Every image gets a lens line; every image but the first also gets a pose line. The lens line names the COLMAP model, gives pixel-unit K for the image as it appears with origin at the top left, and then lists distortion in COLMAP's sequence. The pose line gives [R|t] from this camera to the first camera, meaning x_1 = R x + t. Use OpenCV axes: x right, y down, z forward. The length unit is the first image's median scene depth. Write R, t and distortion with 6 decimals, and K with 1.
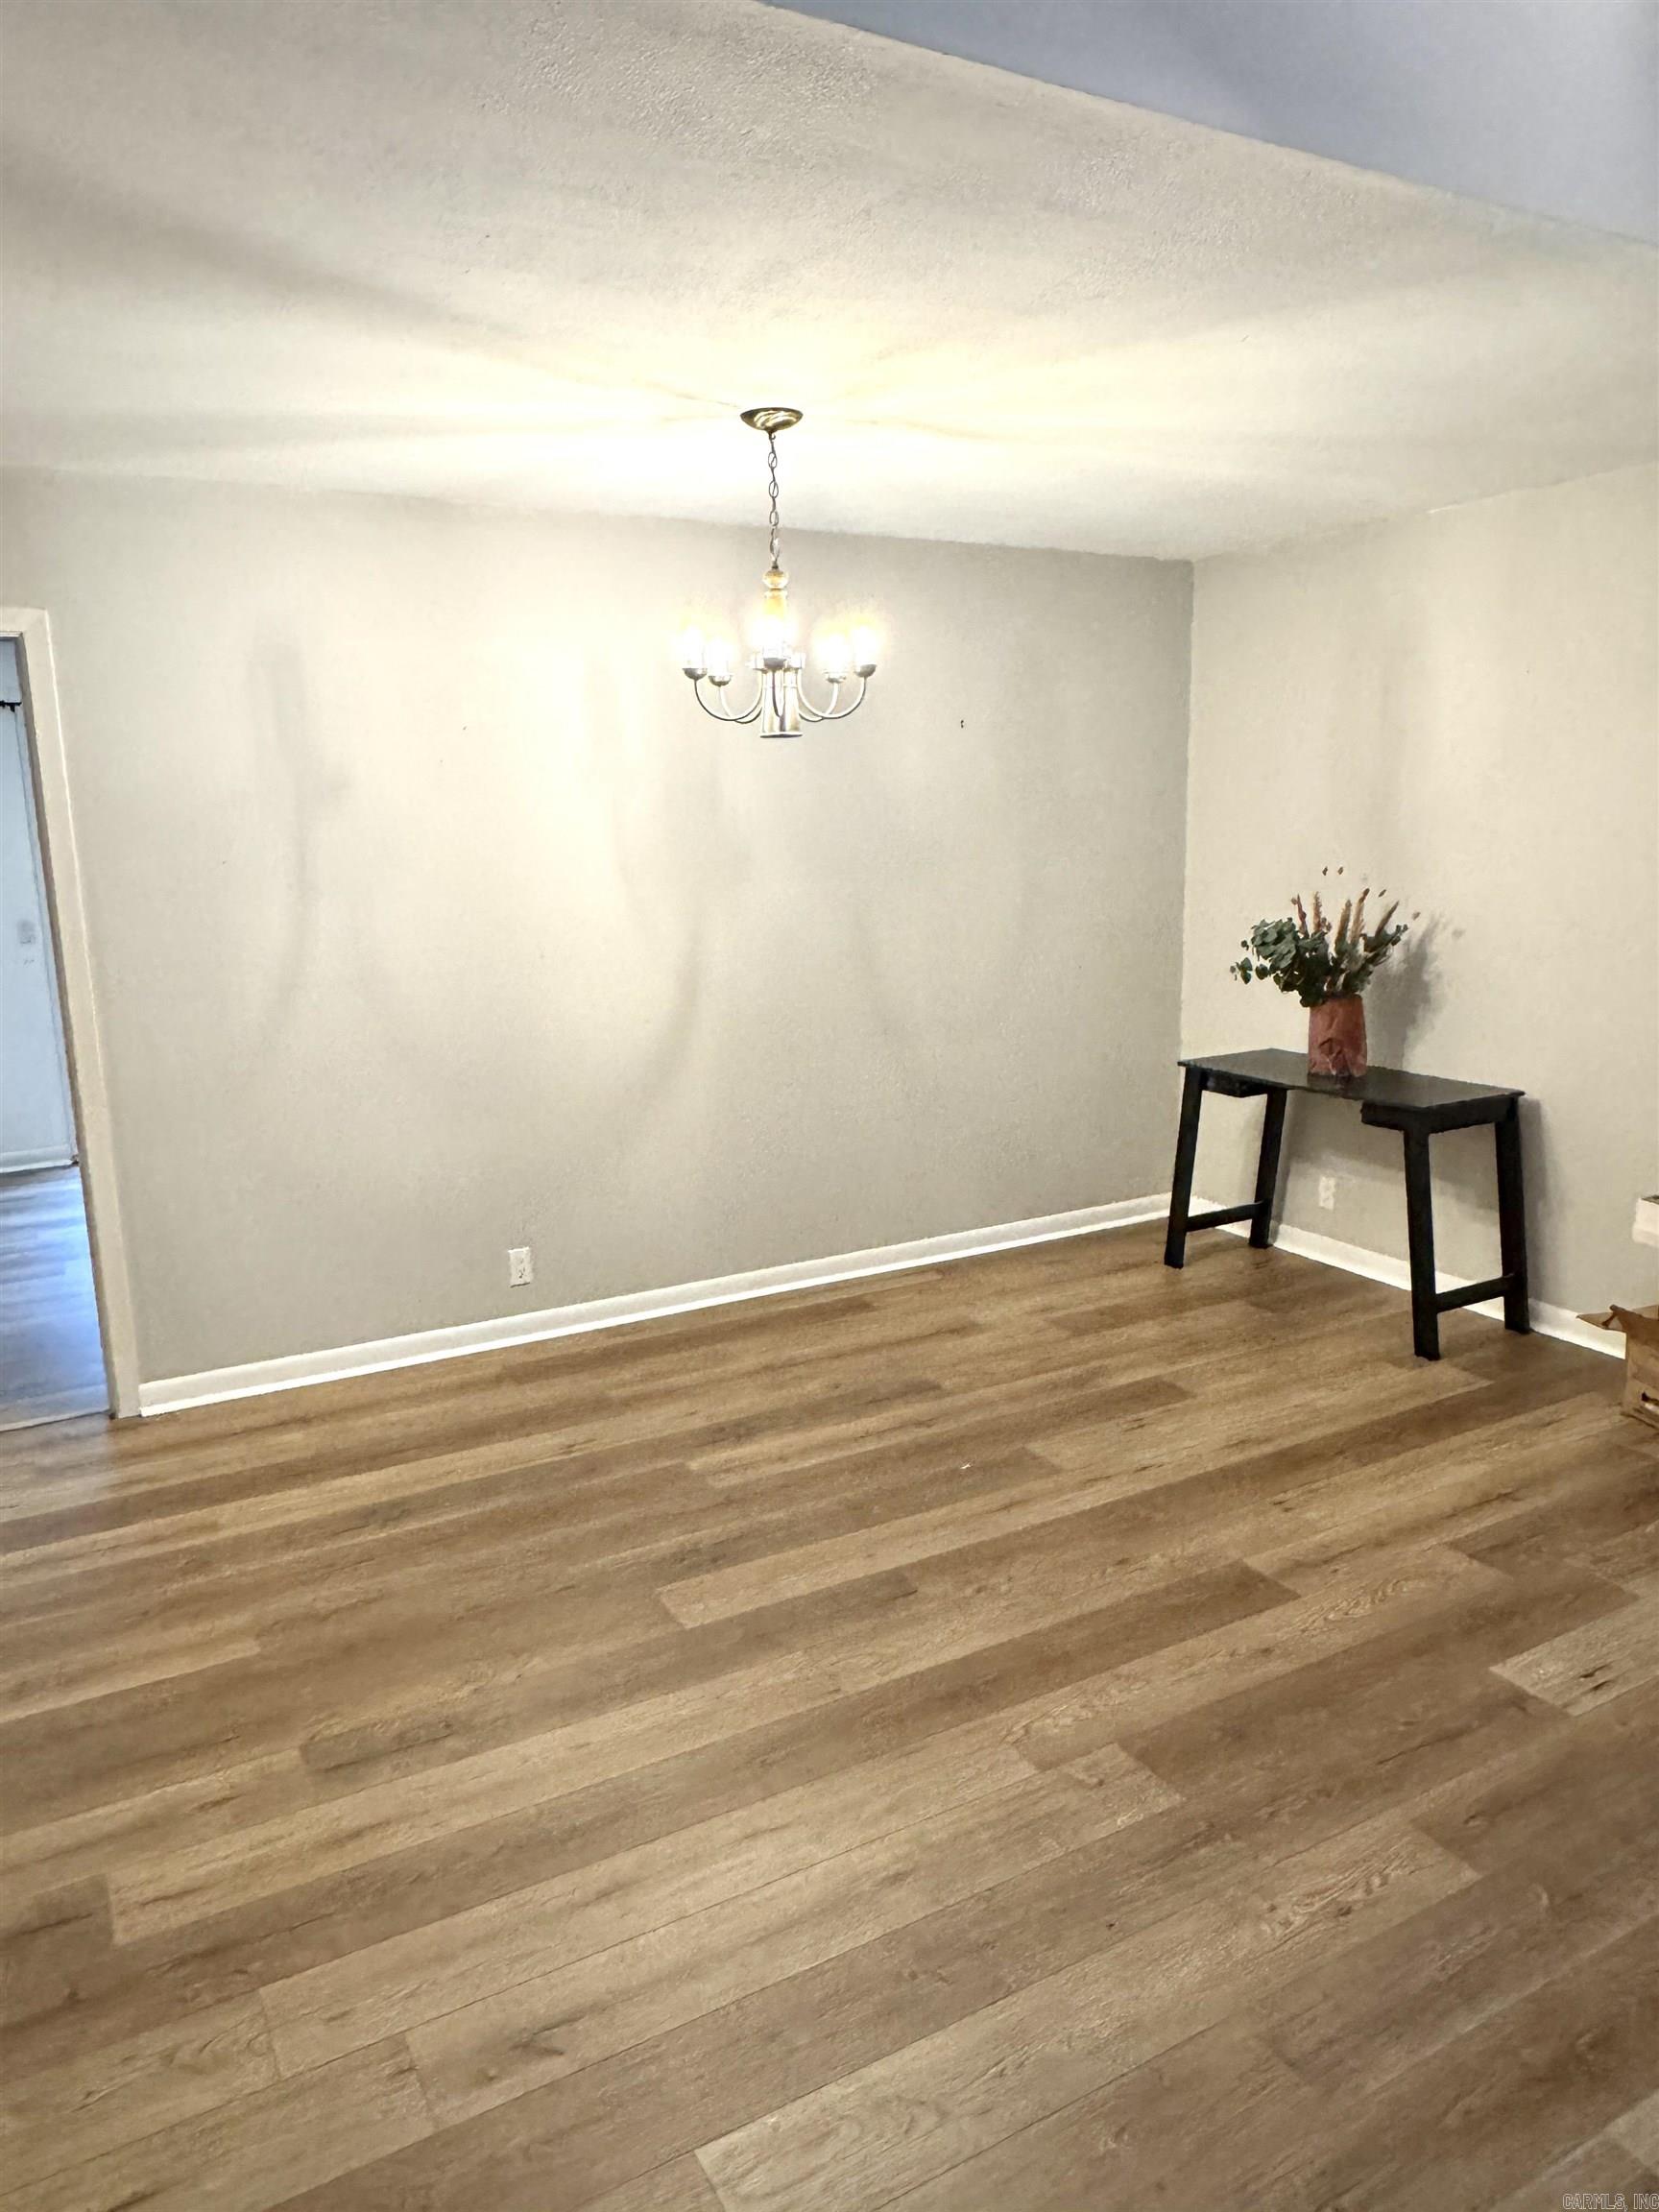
lens RADIAL K [[1491.4, 0, 821.6], [0, 1491.4, 1115.7], [0, 0, 1]] dist [0.021693, -0.001909]
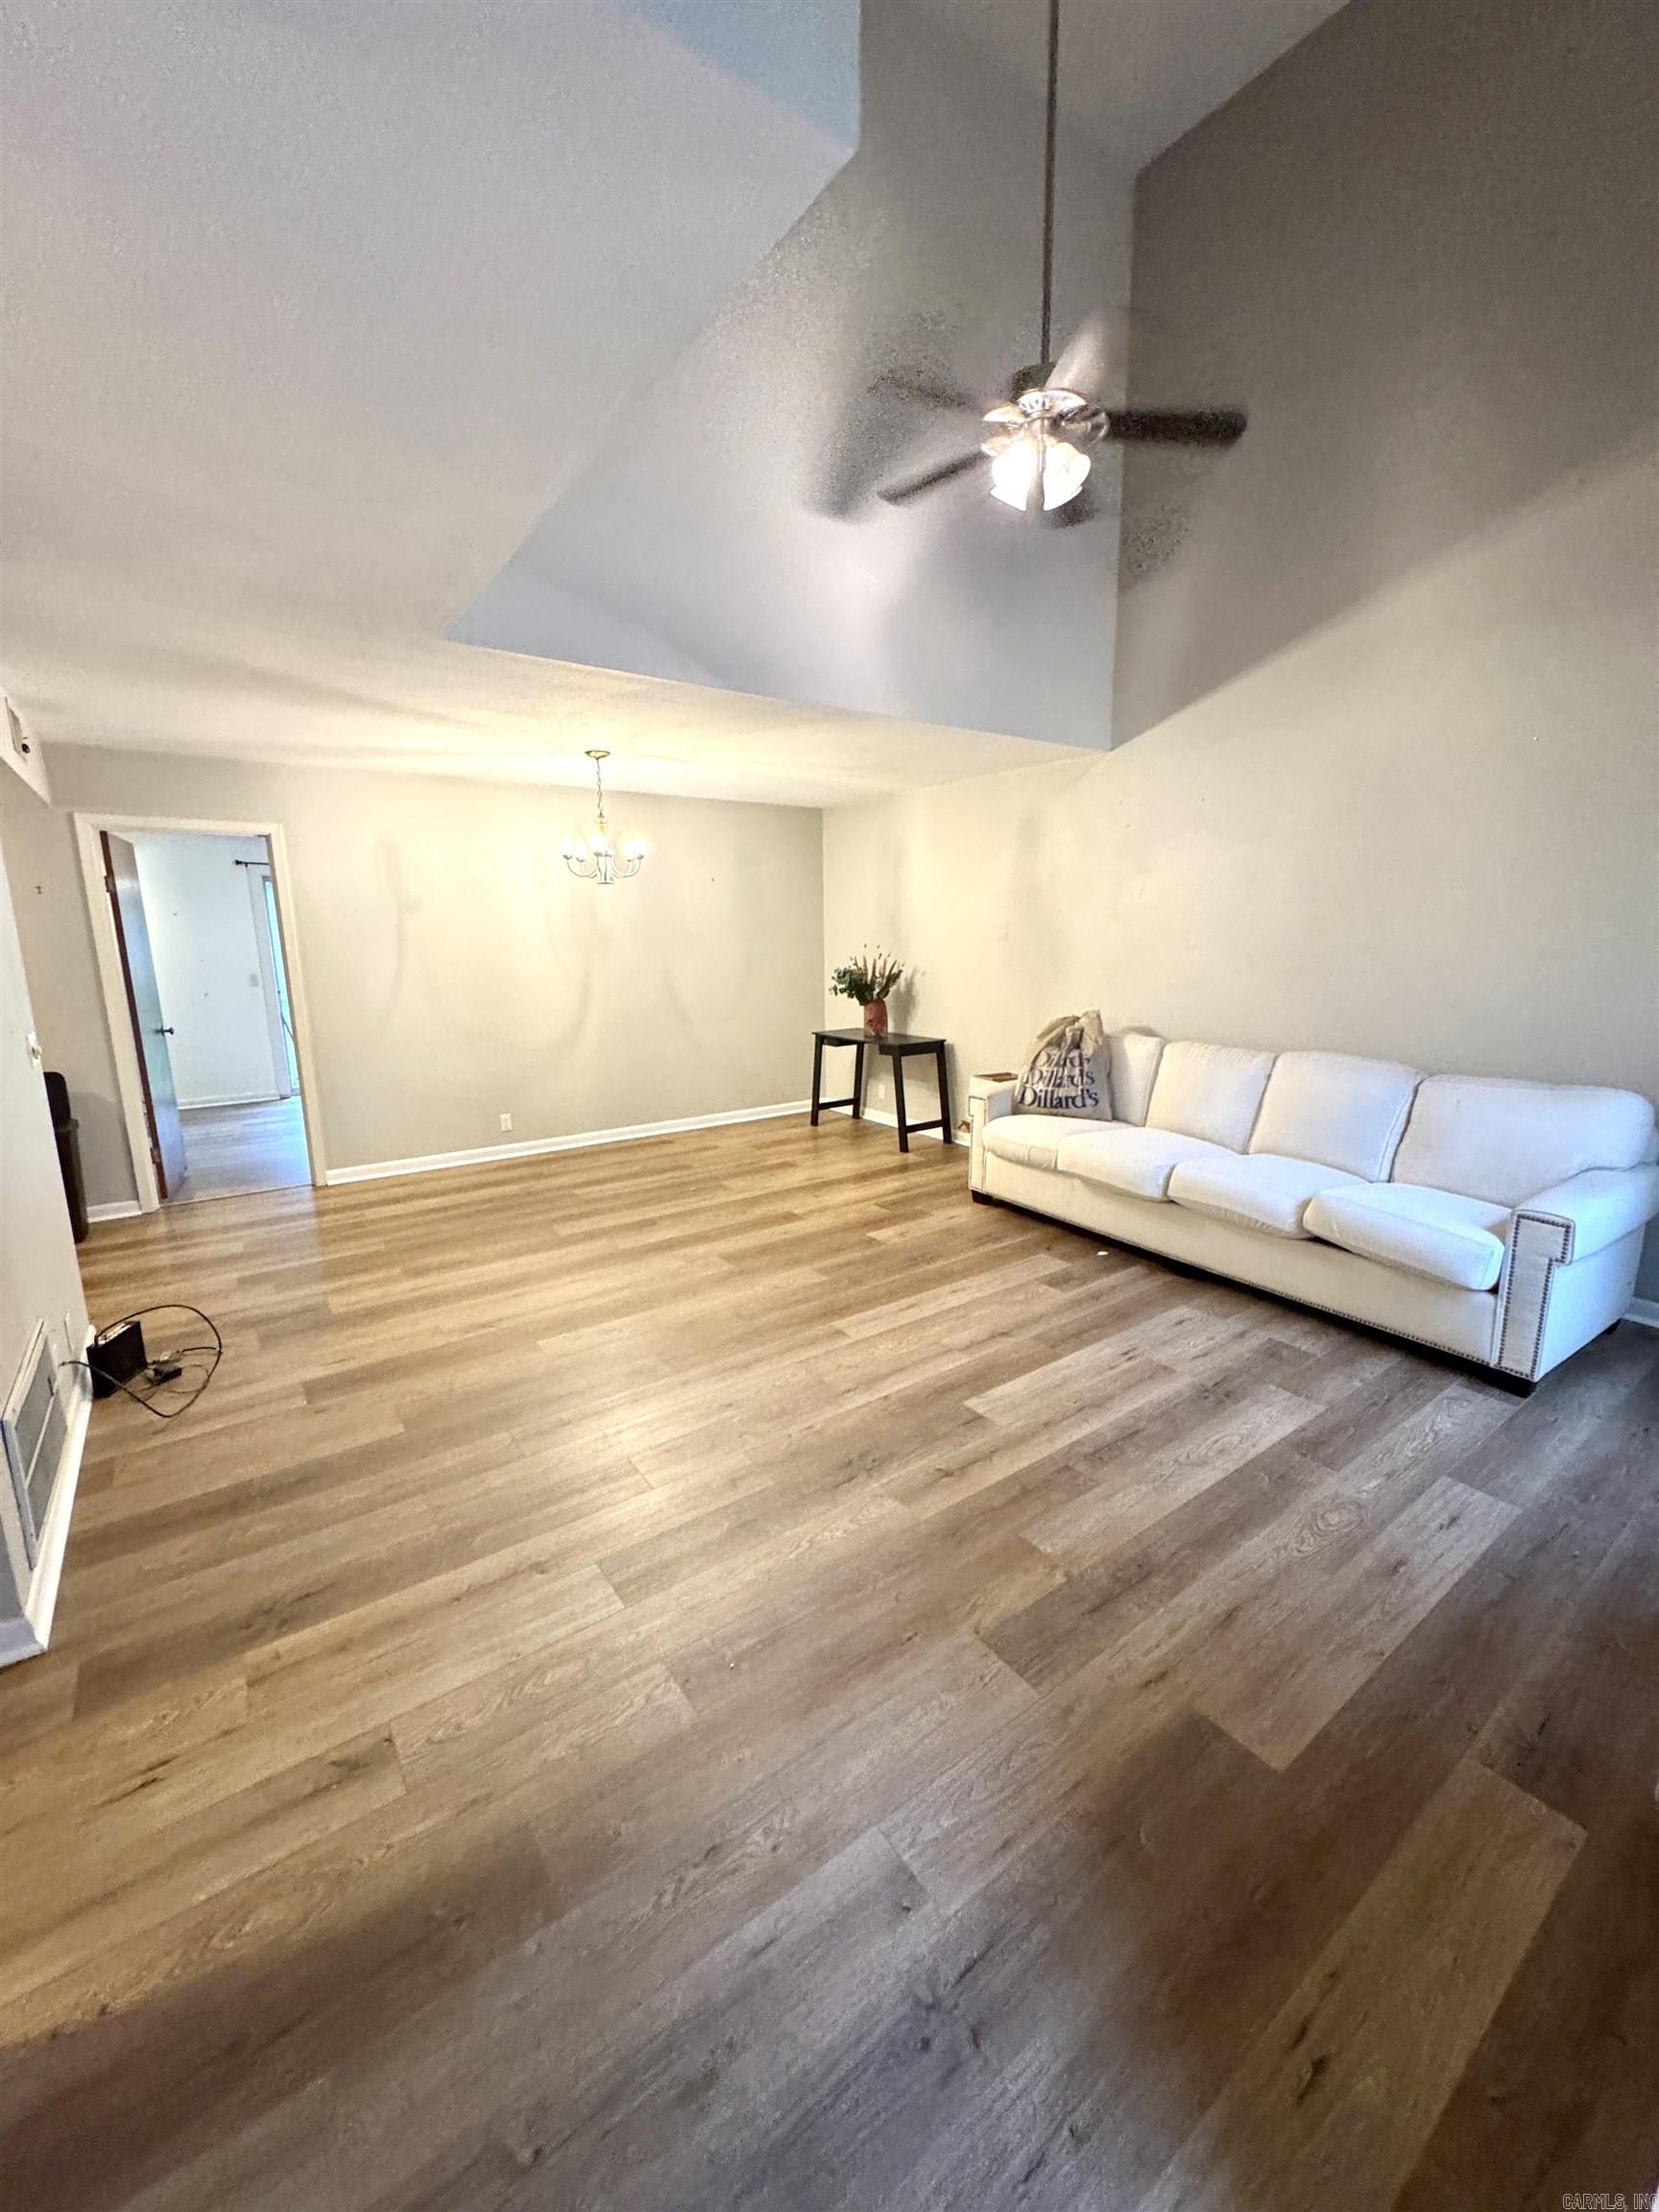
lens RADIAL K [[885.3, 0, 829.5], [0, 885.3, 1106.0], [0, 0, 1]] dist [0.000904, -0.000029]
pose [[0.993730, -0.010925, 0.111272, 0.146960], [0.011758, 0.999908, -0.006836, 0.106345], [-0.111187, 0.008102, 0.993767, -0.402929]]
